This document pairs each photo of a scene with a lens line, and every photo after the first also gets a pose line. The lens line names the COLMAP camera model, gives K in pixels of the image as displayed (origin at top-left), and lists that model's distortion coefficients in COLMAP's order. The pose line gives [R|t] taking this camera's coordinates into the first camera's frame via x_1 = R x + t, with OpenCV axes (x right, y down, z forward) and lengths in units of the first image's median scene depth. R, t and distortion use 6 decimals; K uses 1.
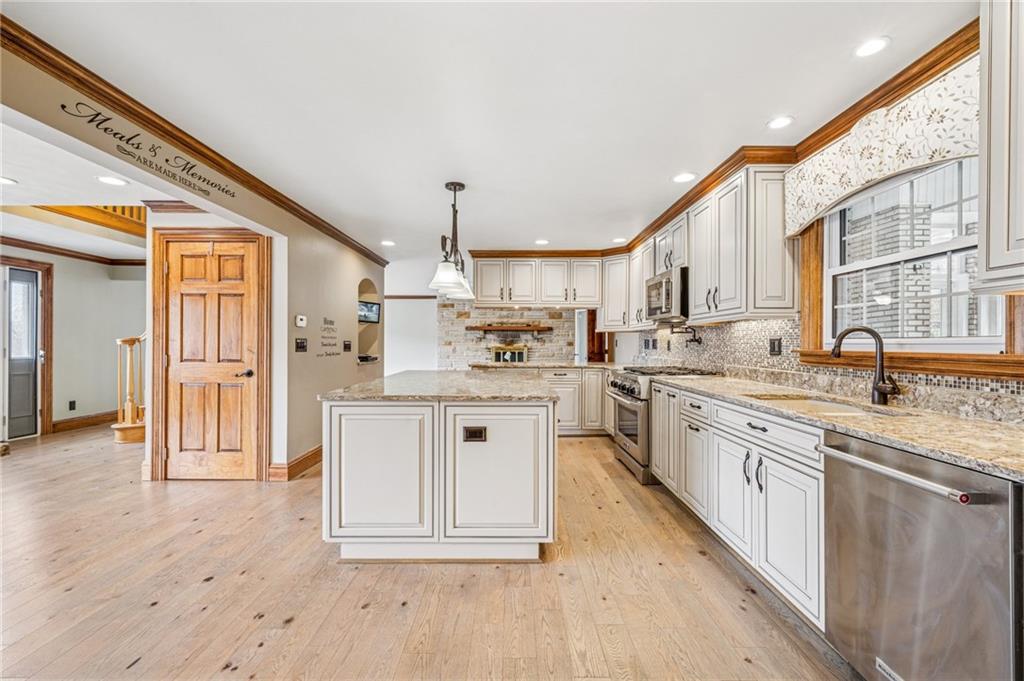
lens RADIAL K [[434.3, 0, 511.7], [0, 434.3, 343.2], [0, 0, 1]] dist [0.000274, 0.000193]
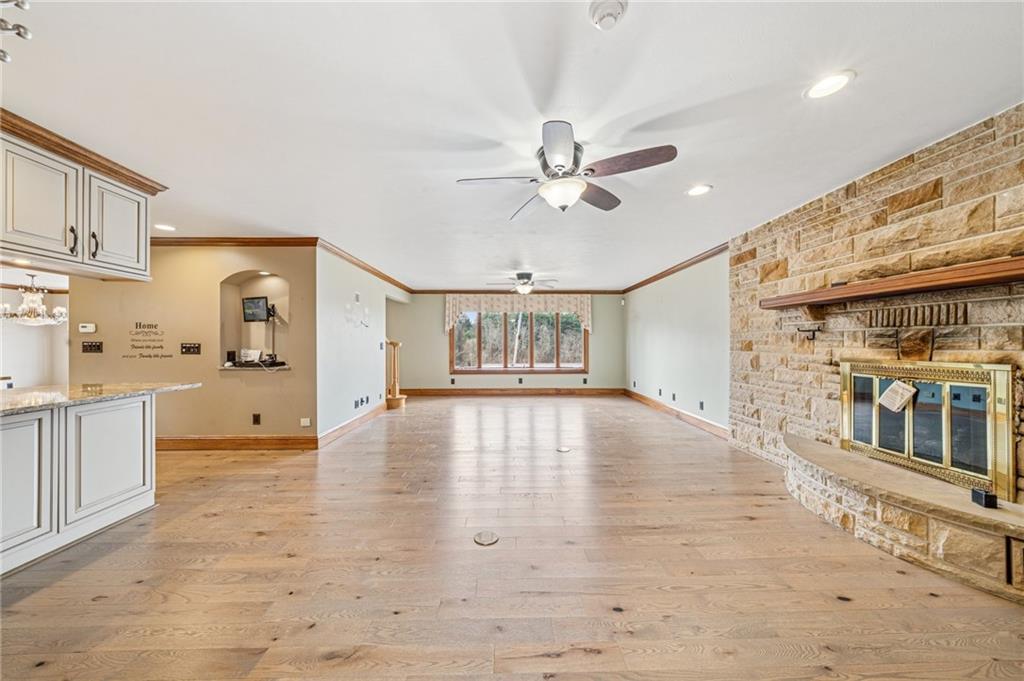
lens RADIAL K [[359.9, 0, 510.1], [0, 359.9, 338.4], [0, 0, 1]] dist [0.003004, 0.000241]
pose [[0.018241, -0.014934, -0.999722, 0.601547], [0.000239, 0.999888, -0.014932, -0.005521], [0.999834, 0.000034, 0.018242, 2.318912]]
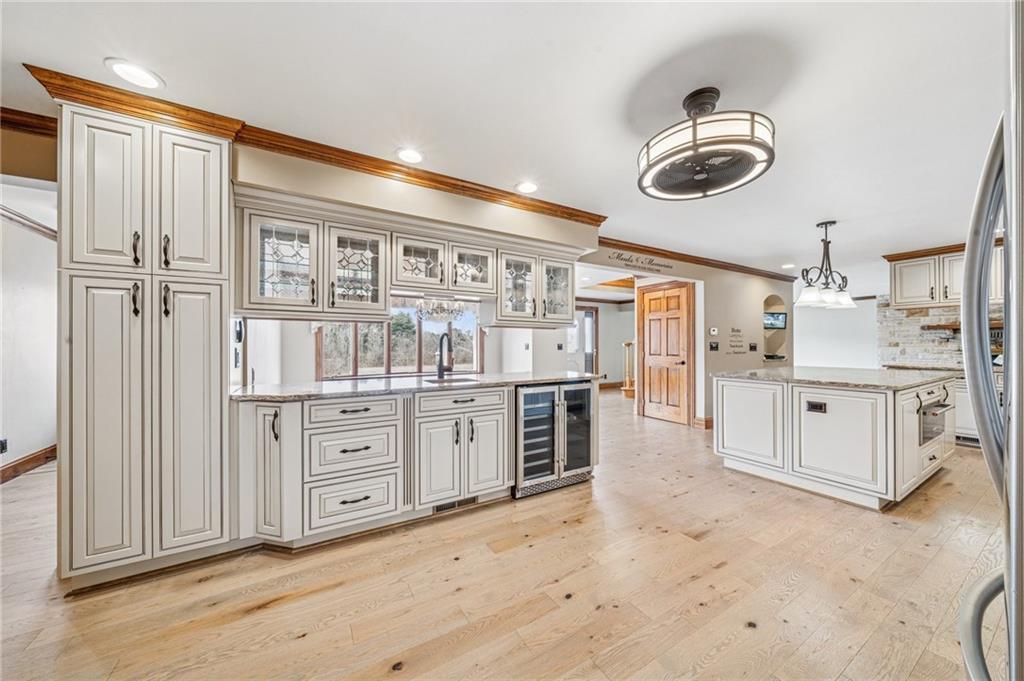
lens RADIAL K [[359.9, 0, 516.6], [0, 359.9, 343.2], [0, 0, 1]] dist [0.003004, 0.000241]
pose [[0.526359, -0.008580, -0.850219, 0.268569], [0.004004, 0.999963, -0.007613, -0.000519], [0.850253, 0.000603, 0.526374, -0.320922]]
